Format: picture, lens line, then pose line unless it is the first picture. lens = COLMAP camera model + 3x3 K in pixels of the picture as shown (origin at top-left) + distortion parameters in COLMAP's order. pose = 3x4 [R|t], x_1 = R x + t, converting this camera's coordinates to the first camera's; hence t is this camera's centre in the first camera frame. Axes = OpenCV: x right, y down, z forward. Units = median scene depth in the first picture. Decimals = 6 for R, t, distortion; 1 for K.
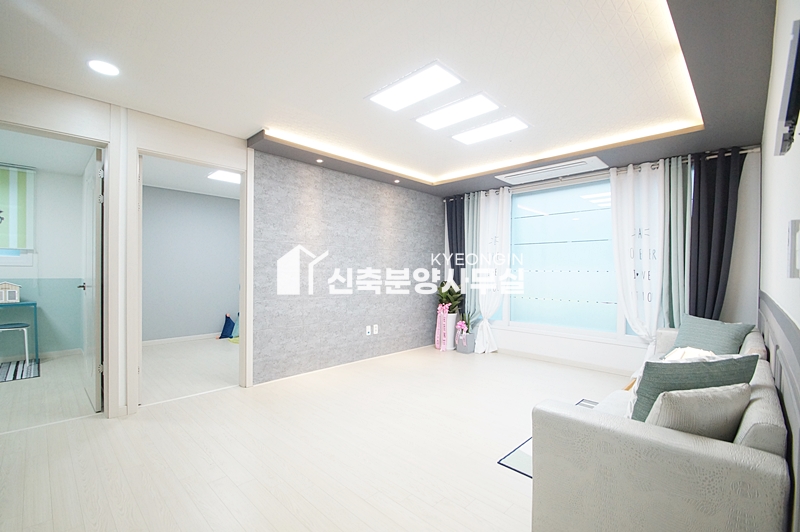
lens RADIAL K [[357.8, 0, 385.3], [0, 357.8, 277.3], [0, 0, 1]] dist [-0.002802, -0.008181]
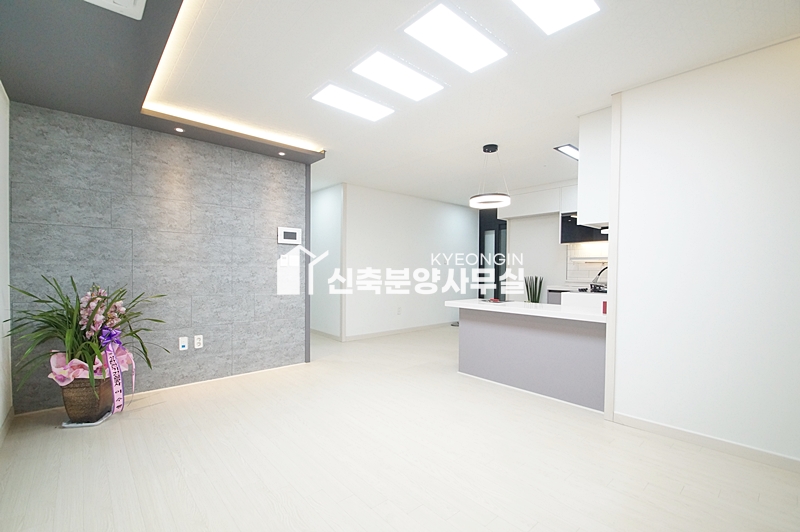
lens RADIAL K [[325.9, 0, 366.9], [0, 325.9, 276.6], [0, 0, 1]] dist [-0.019722, -0.000742]
pose [[0.995456, 0.008619, -0.094830, 0.210830], [-0.007696, 0.999919, 0.010098, -0.000867], [0.094910, -0.009323, 0.995442, 0.206210]]
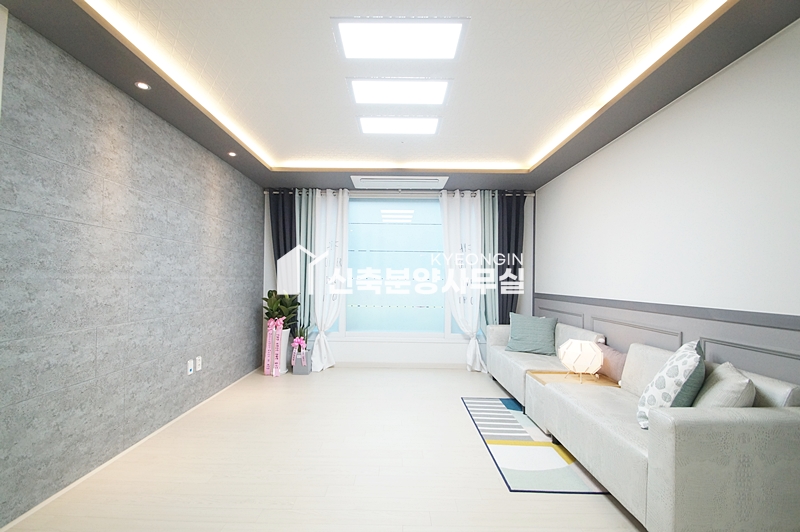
lens RADIAL K [[357.8, 0, 398.6], [0, 357.8, 276.7], [0, 0, 1]] dist [-0.002802, -0.008181]
pose [[0.701618, 0.008222, 0.712506, -0.267209], [0.005484, 0.999841, -0.016938, -0.006127], [-0.712532, 0.015792, 0.701462, 0.276922]]
